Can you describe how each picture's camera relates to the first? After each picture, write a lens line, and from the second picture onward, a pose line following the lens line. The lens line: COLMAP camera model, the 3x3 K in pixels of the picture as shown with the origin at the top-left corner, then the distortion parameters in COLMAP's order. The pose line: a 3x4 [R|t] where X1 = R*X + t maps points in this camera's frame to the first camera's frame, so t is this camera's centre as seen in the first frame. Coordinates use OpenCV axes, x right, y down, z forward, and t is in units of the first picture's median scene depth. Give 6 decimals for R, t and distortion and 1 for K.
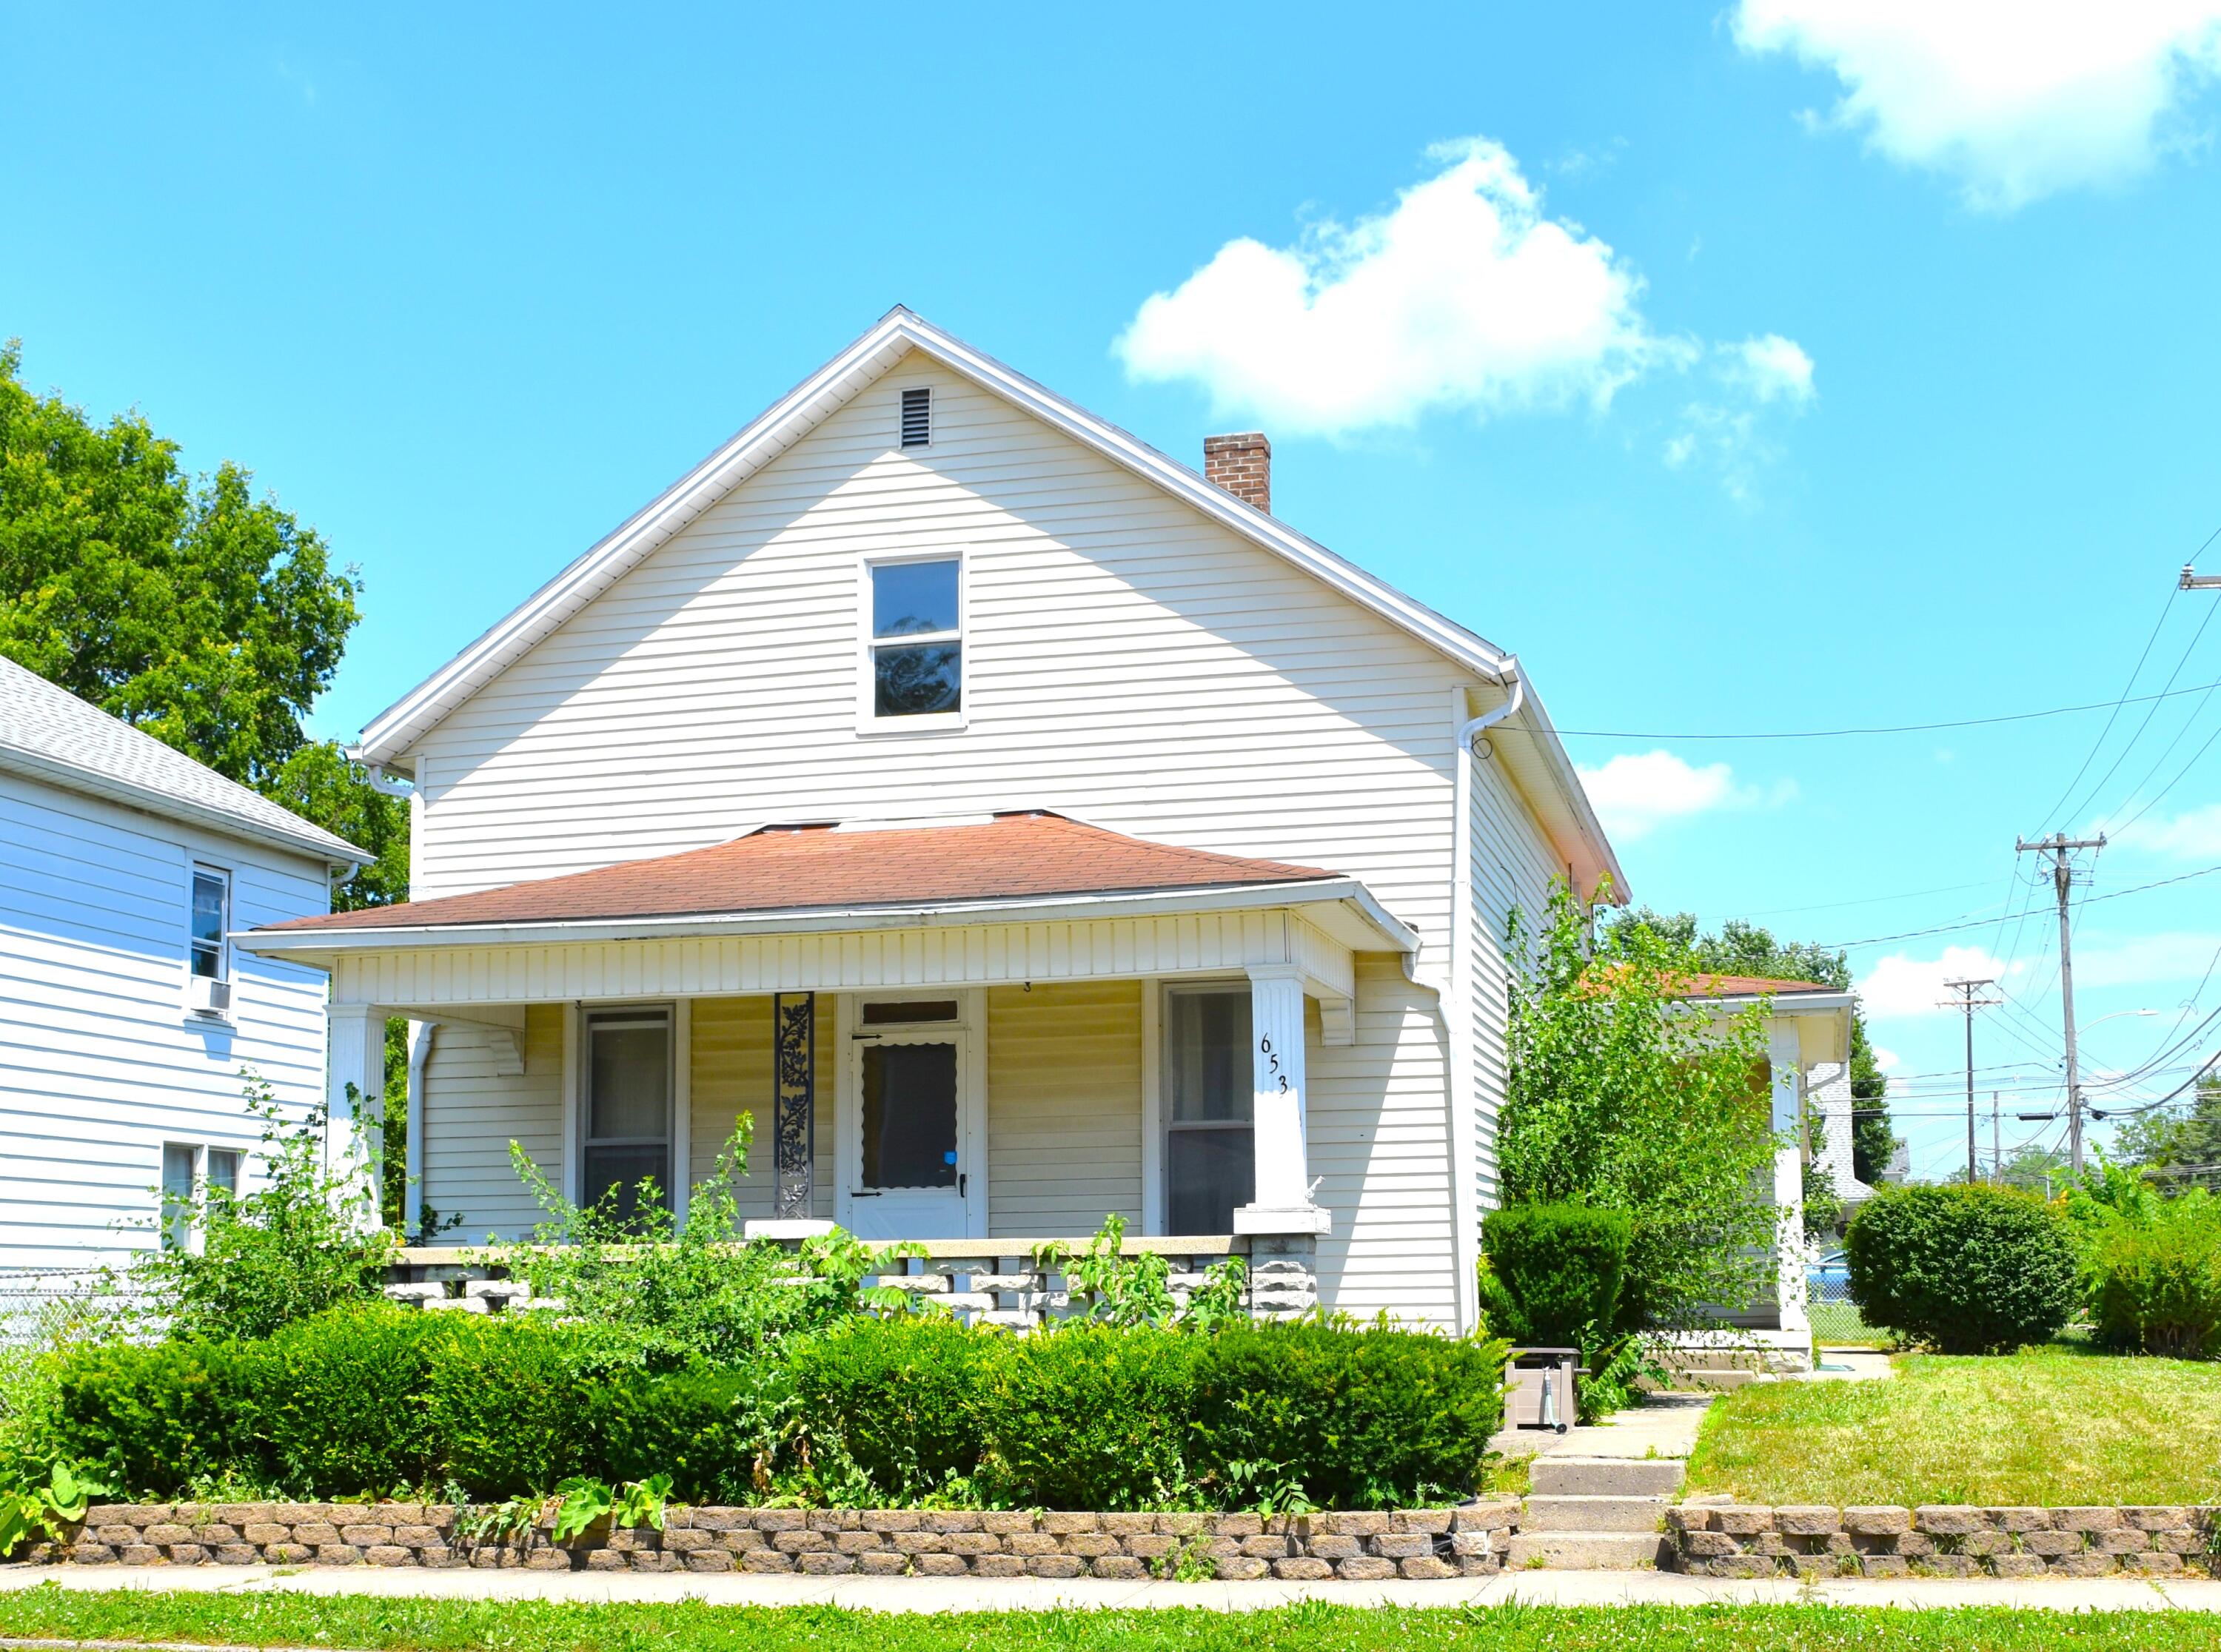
lens RADIAL K [[2880.9, 0, 1110.5], [0, 2880.9, 826.0], [0, 0, 1]] dist [-0.101707, 0.030335]
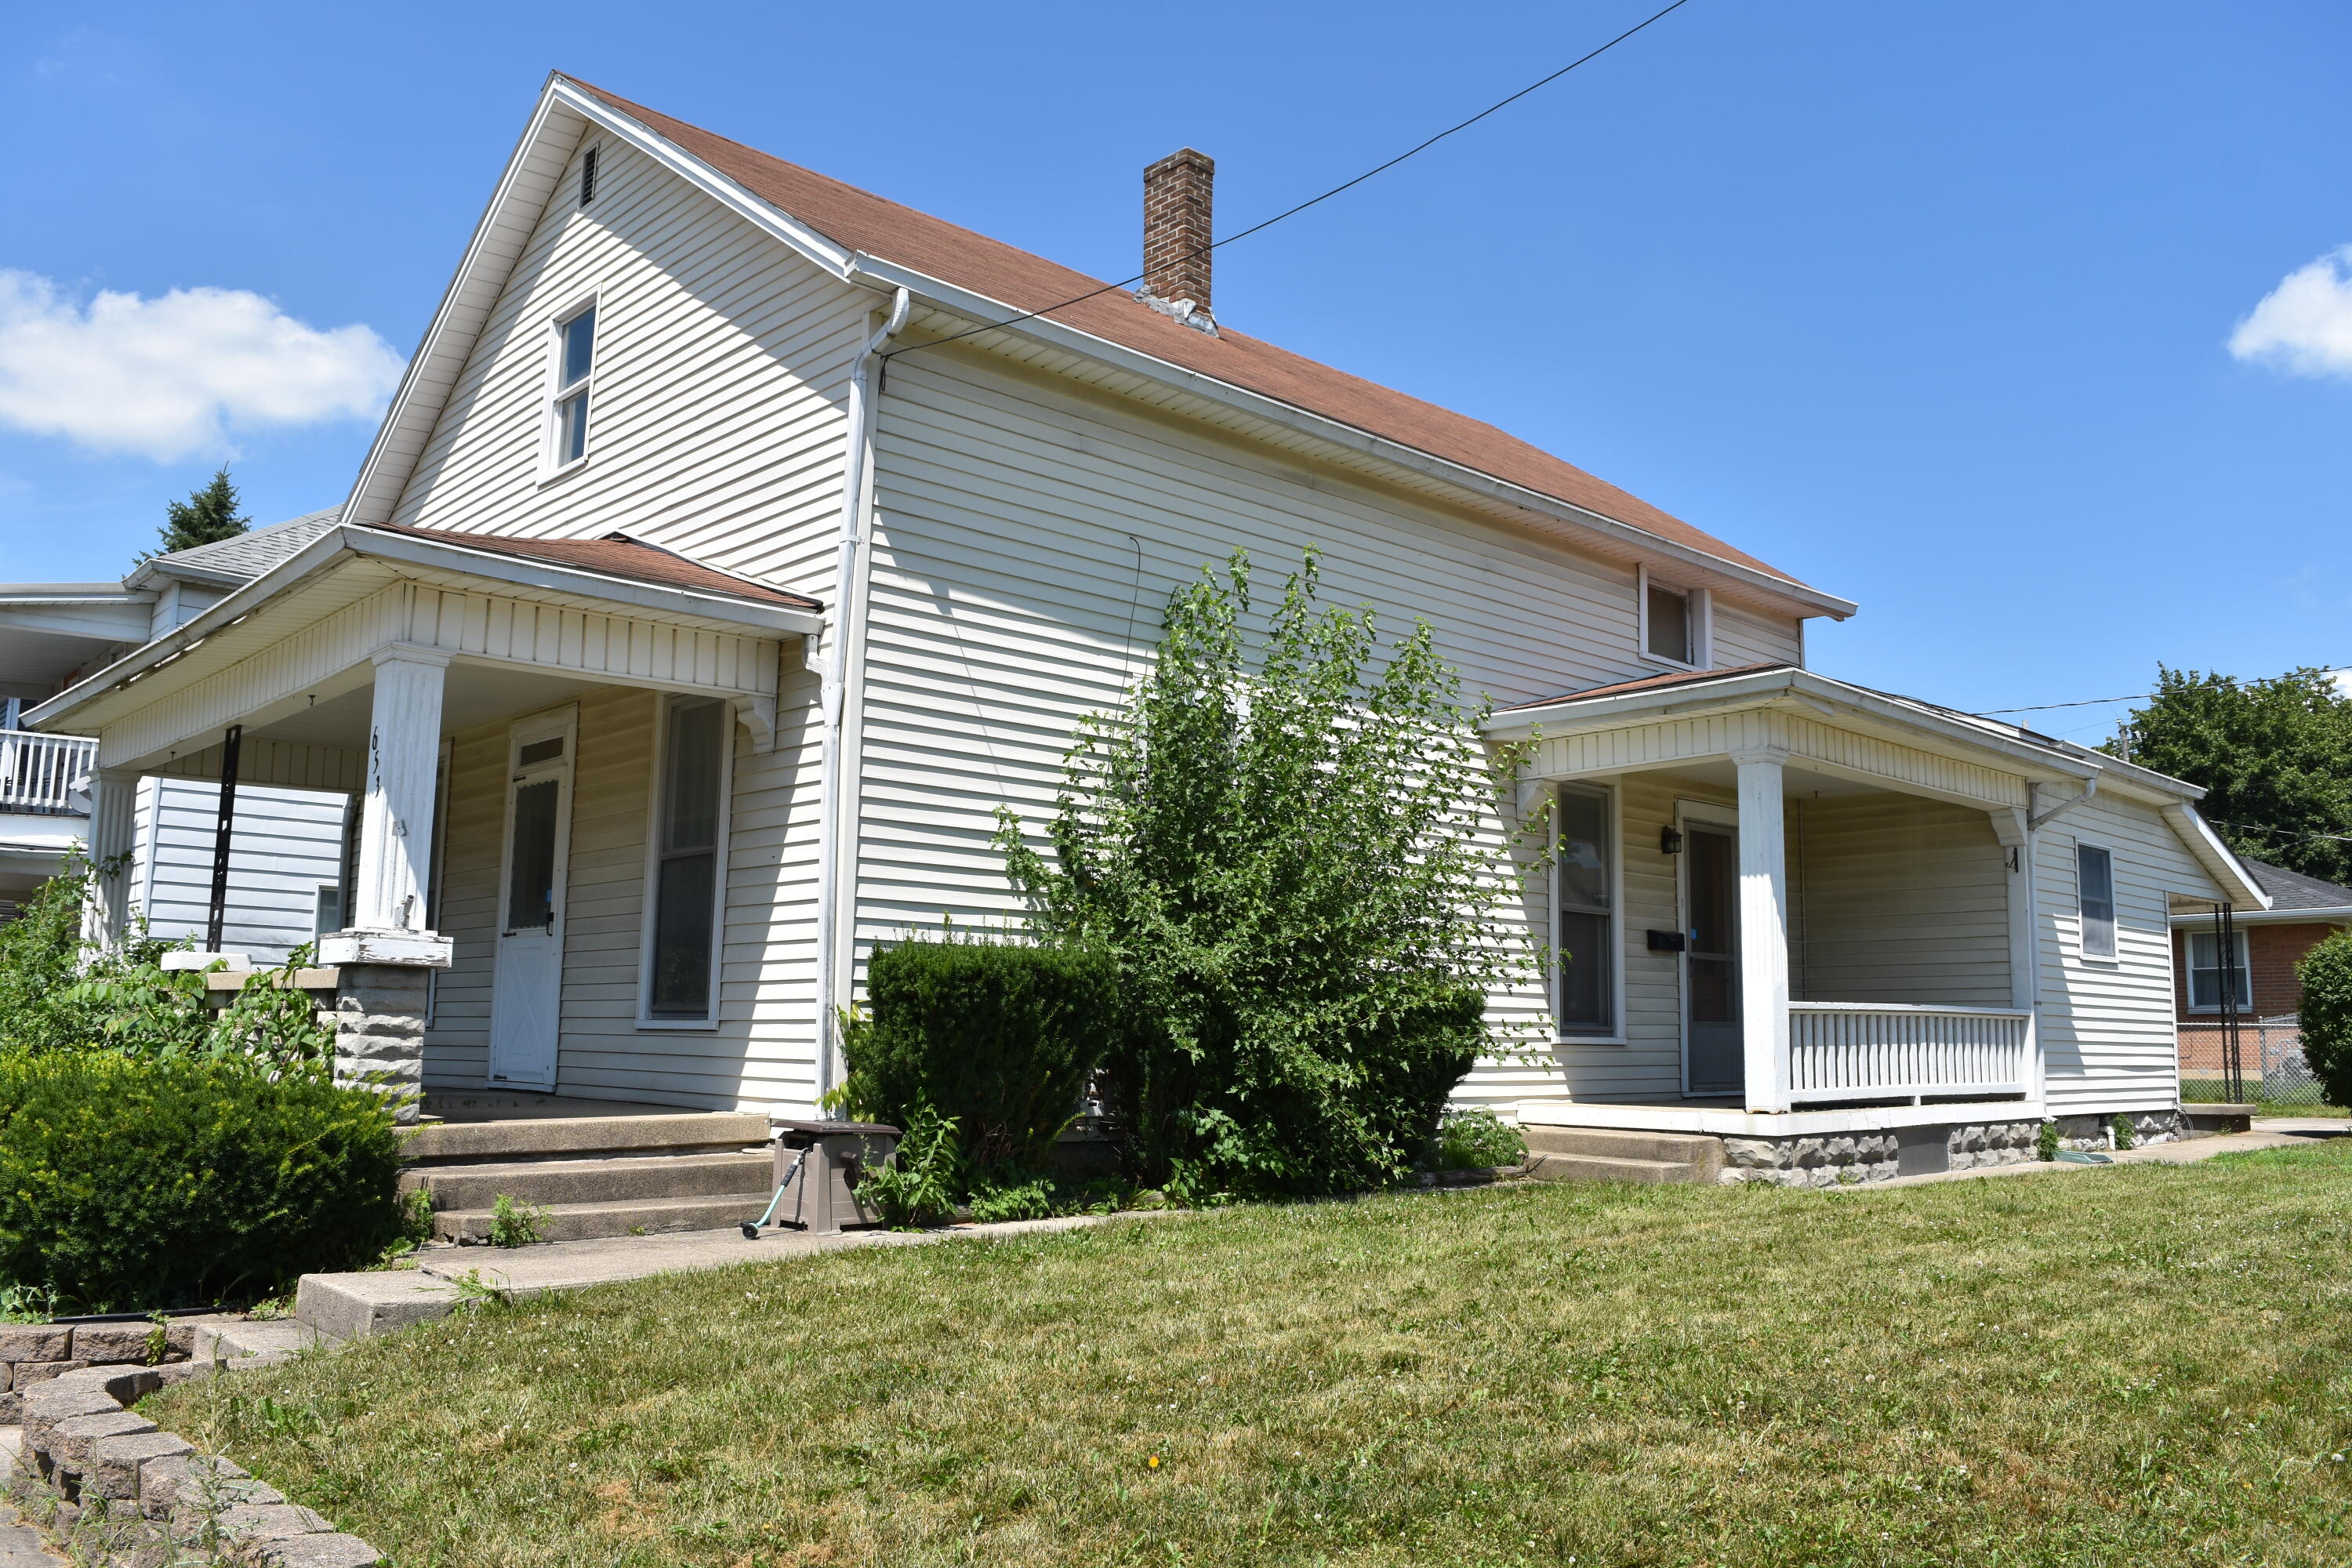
lens RADIAL K [[1826.3, 0, 1176.0], [0, 1826.3, 784.0], [0, 0, 1]] dist [-0.086075, 0.006333]
pose [[0.812326, -0.058014, -0.580311, 0.475750], [0.071236, 0.997460, -0.000001, 0.091484], [0.578837, -0.041338, 0.814395, 0.615243]]
